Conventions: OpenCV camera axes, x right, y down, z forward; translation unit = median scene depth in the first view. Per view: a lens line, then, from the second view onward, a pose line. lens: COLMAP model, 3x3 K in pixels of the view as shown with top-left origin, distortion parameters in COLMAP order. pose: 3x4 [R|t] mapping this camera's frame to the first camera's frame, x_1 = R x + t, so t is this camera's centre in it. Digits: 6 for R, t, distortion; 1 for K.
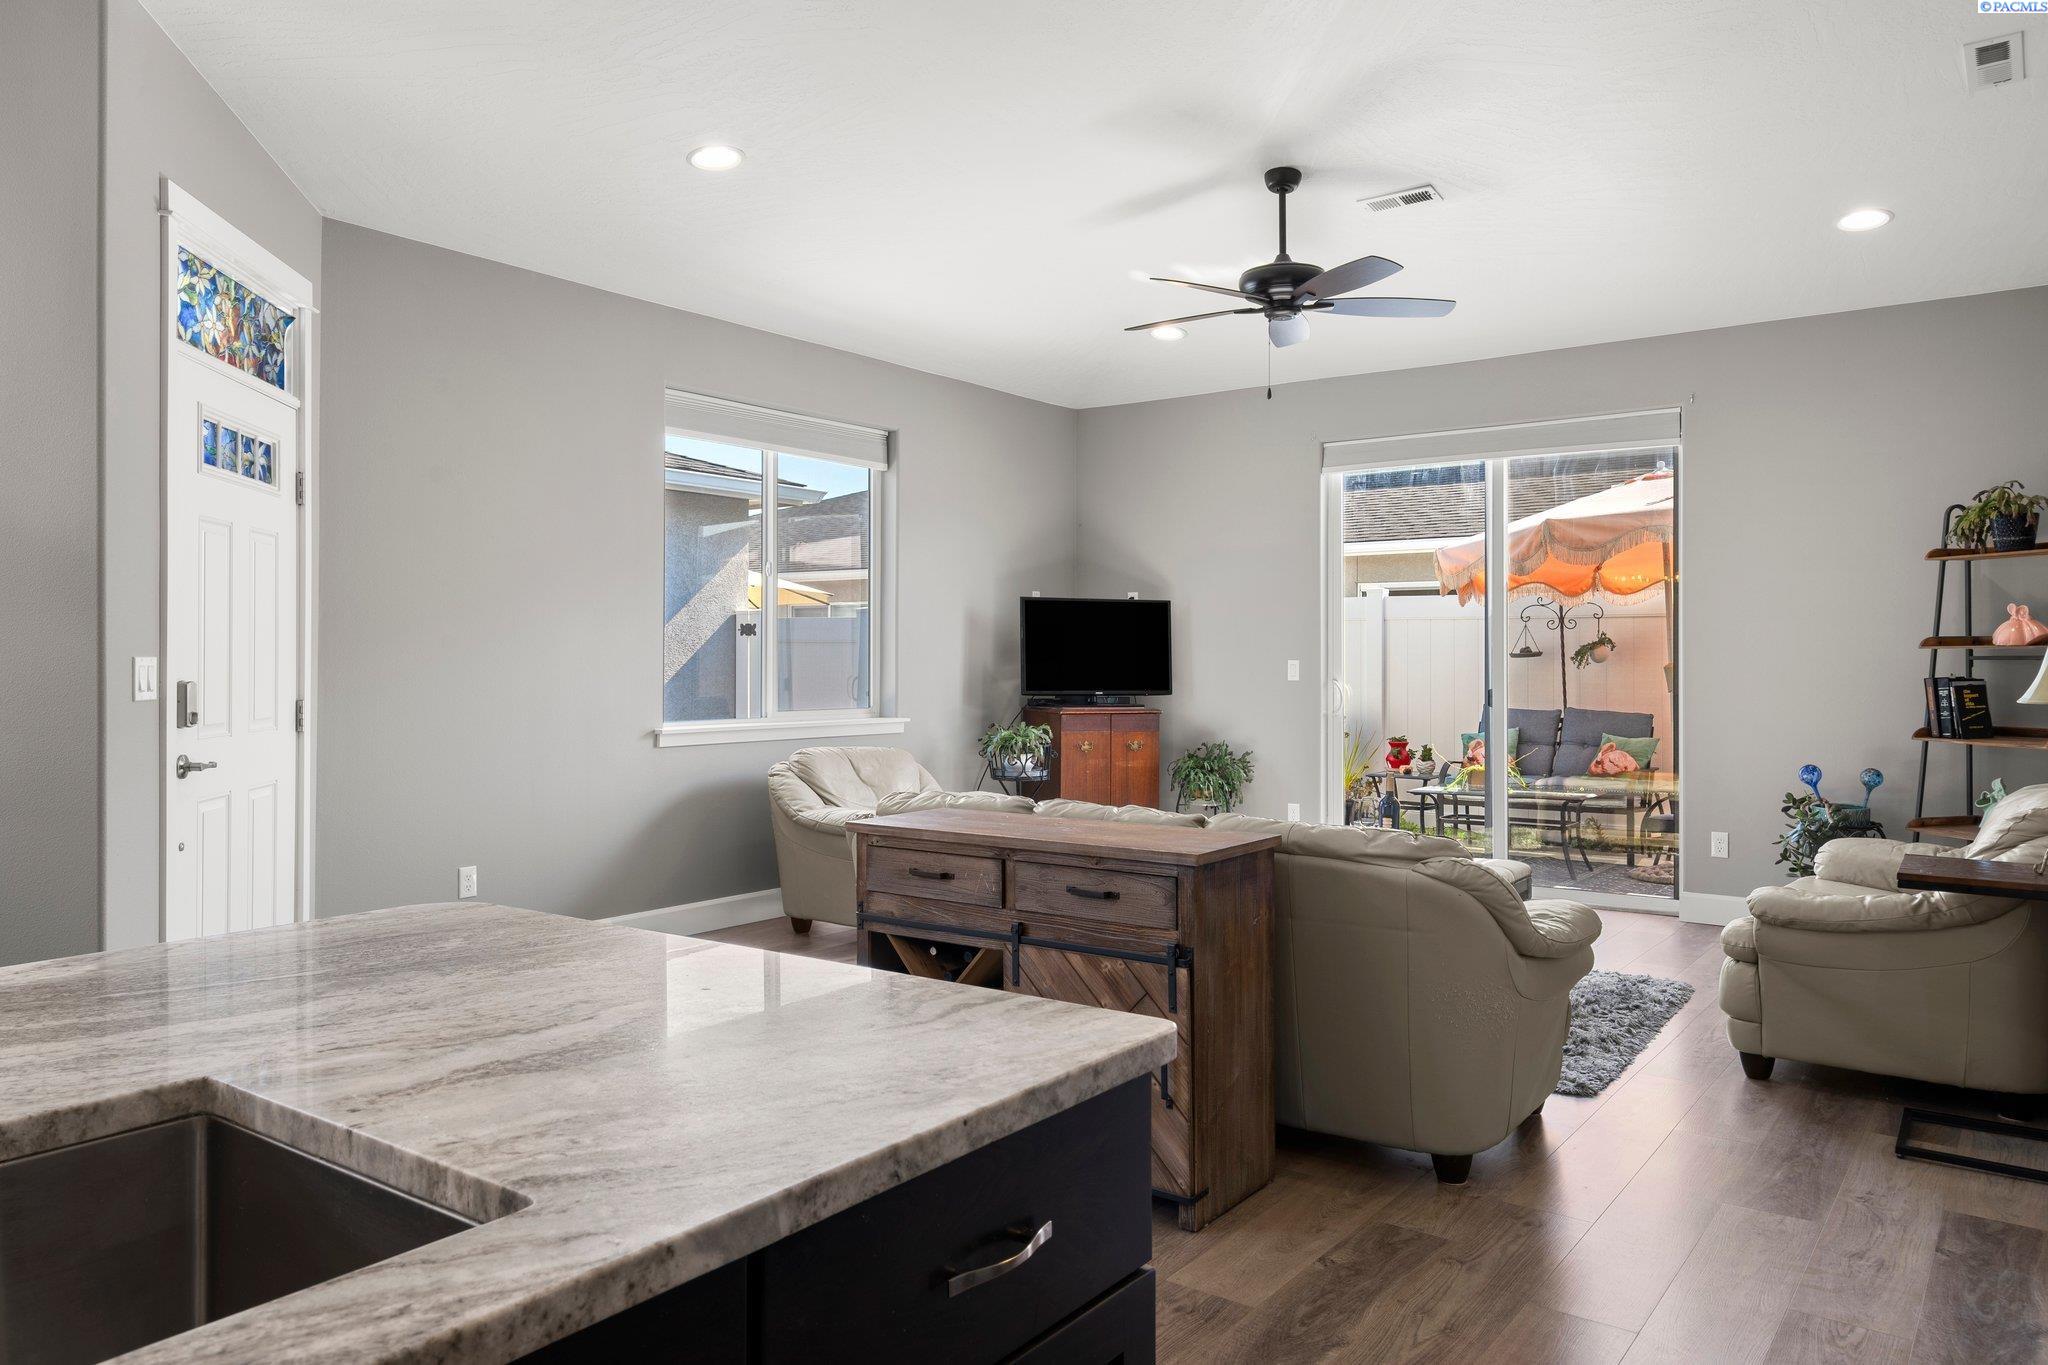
lens RADIAL K [[1424.8, 0, 1029.1], [0, 1424.8, 643.7], [0, 0, 1]] dist [-0.003705, 0.004453]
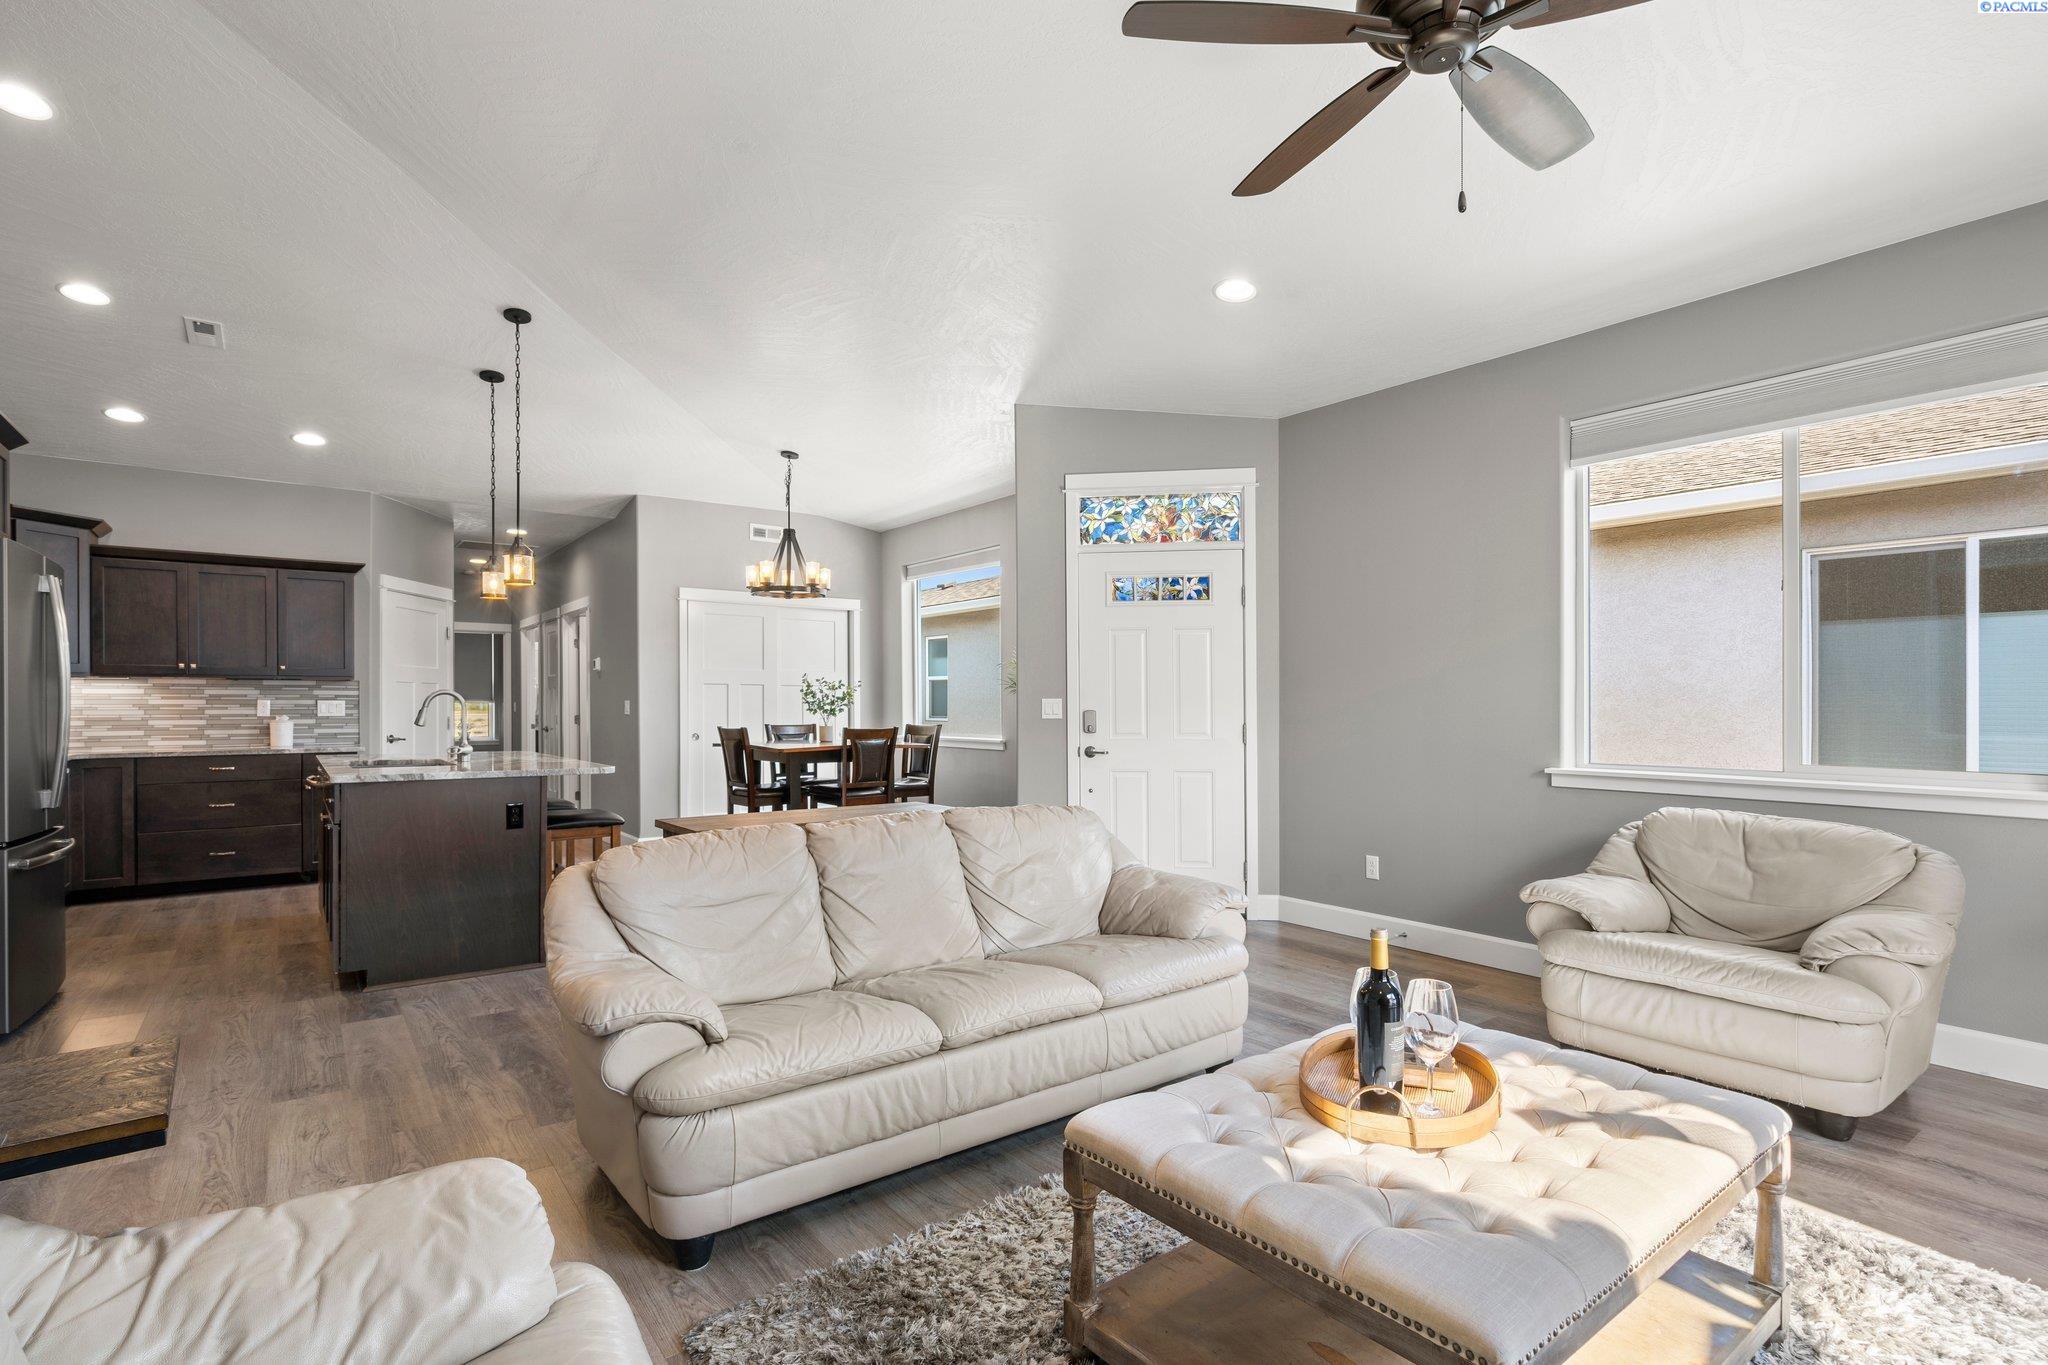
lens RADIAL K [[998.2, 0, 1012.1], [0, 998.2, 710.0], [0, 0, 1]] dist [0.007636, -0.000042]
pose [[-0.306727, 0.006449, -0.951776, 0.433493], [0.009888, 0.999945, 0.003589, 0.009953], [0.951746, -0.008311, -0.306774, 0.705326]]
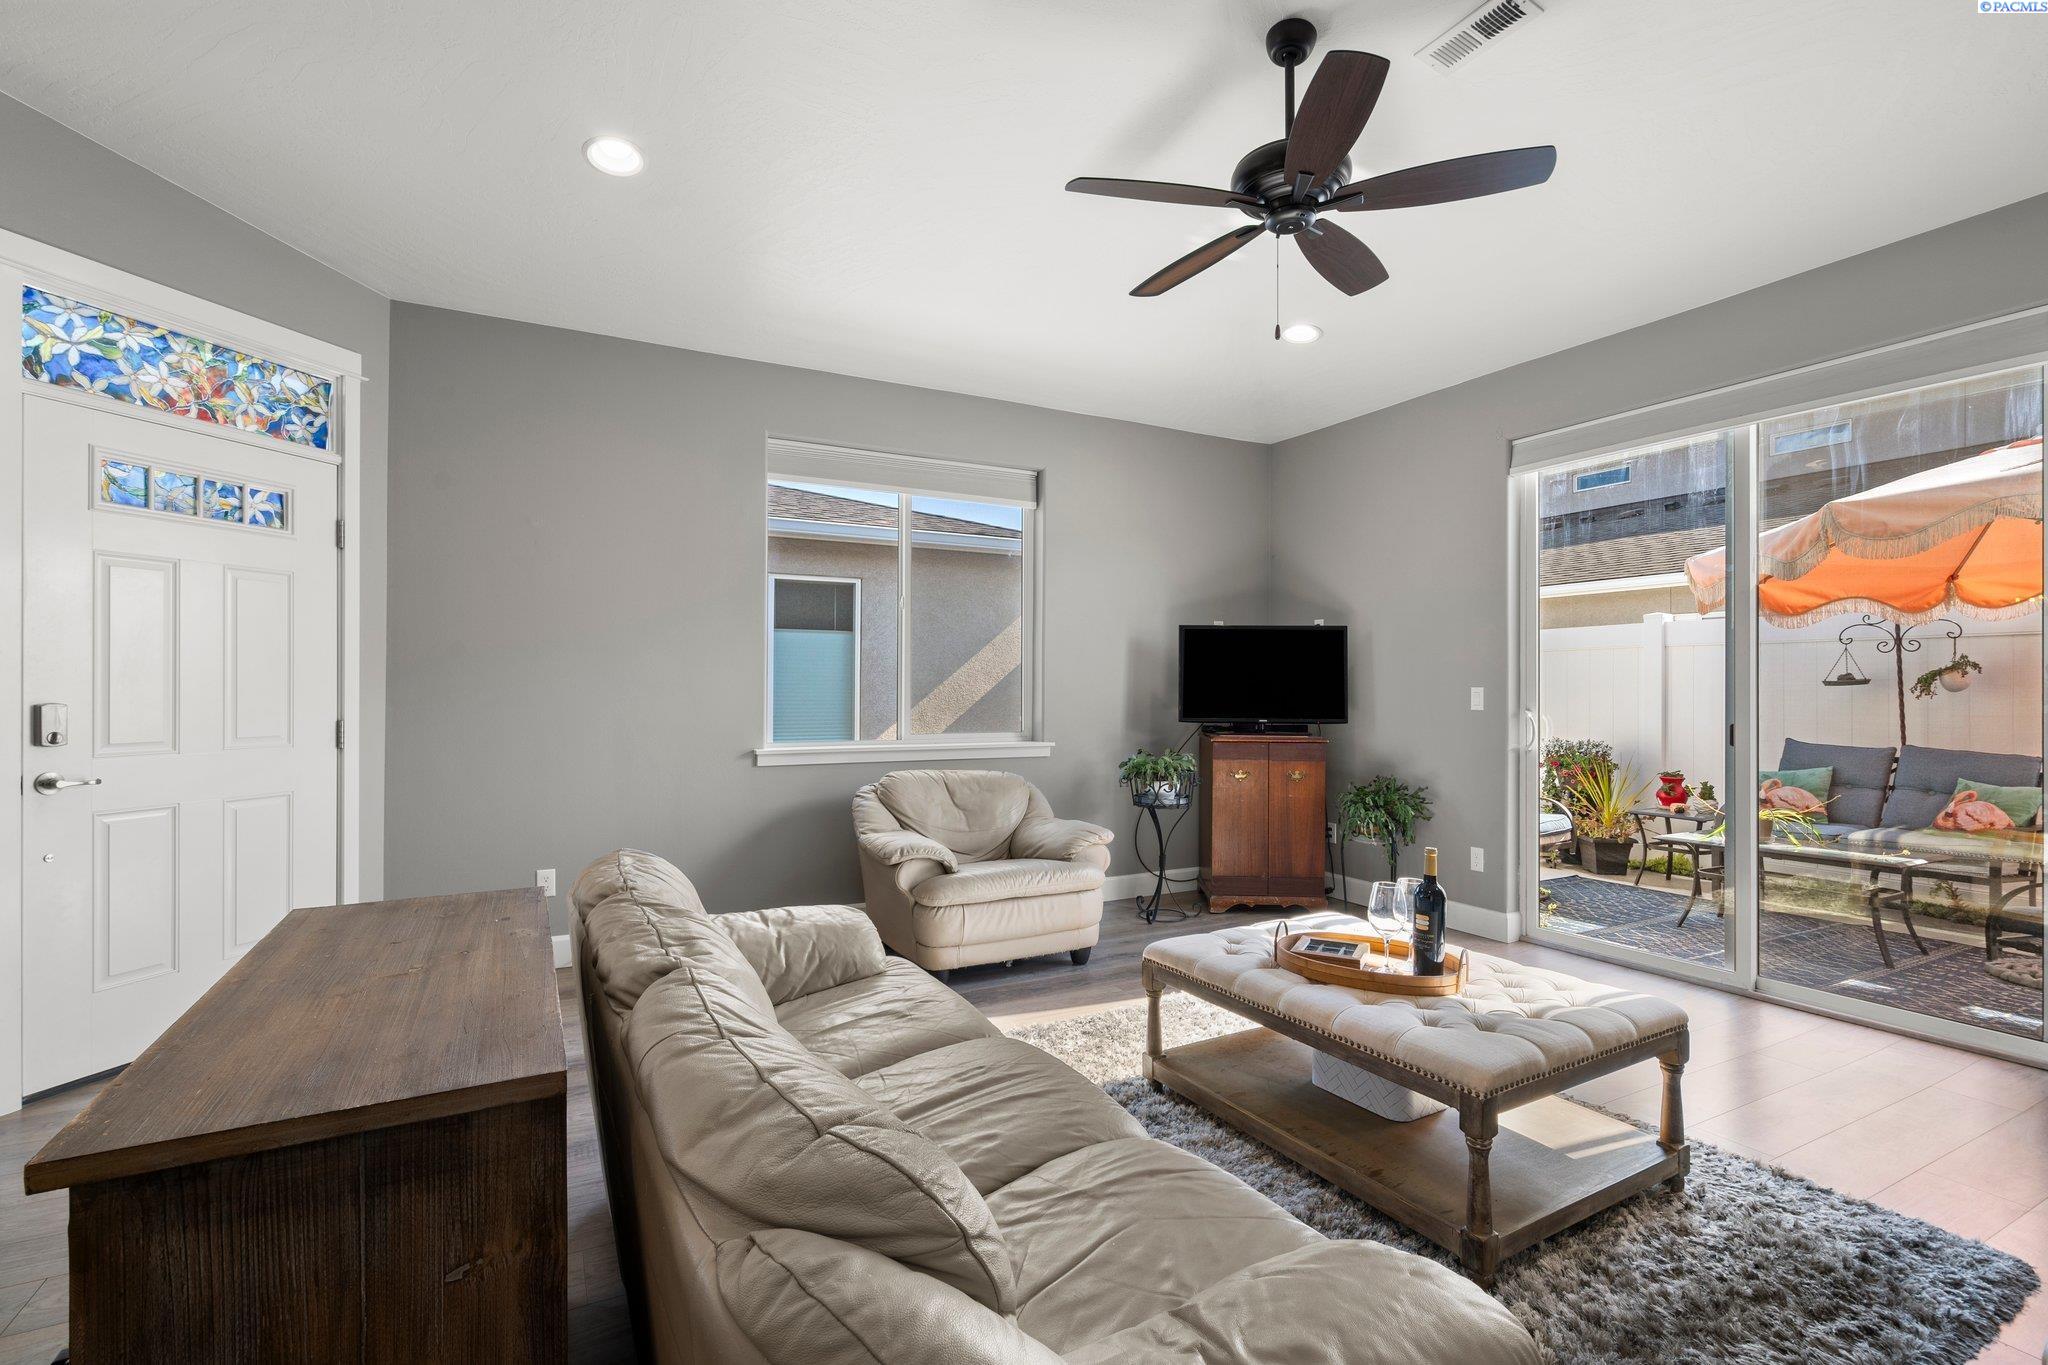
lens RADIAL K [[954.3, 0, 1006.4], [0, 954.3, 682.4], [0, 0, 1]] dist [-0.011607, 0.004187]
pose [[0.900575, -0.002478, -0.434693, 0.188728], [0.004030, 0.999988, 0.002648, 0.005637], [0.434681, -0.004137, 0.900575, 0.351385]]
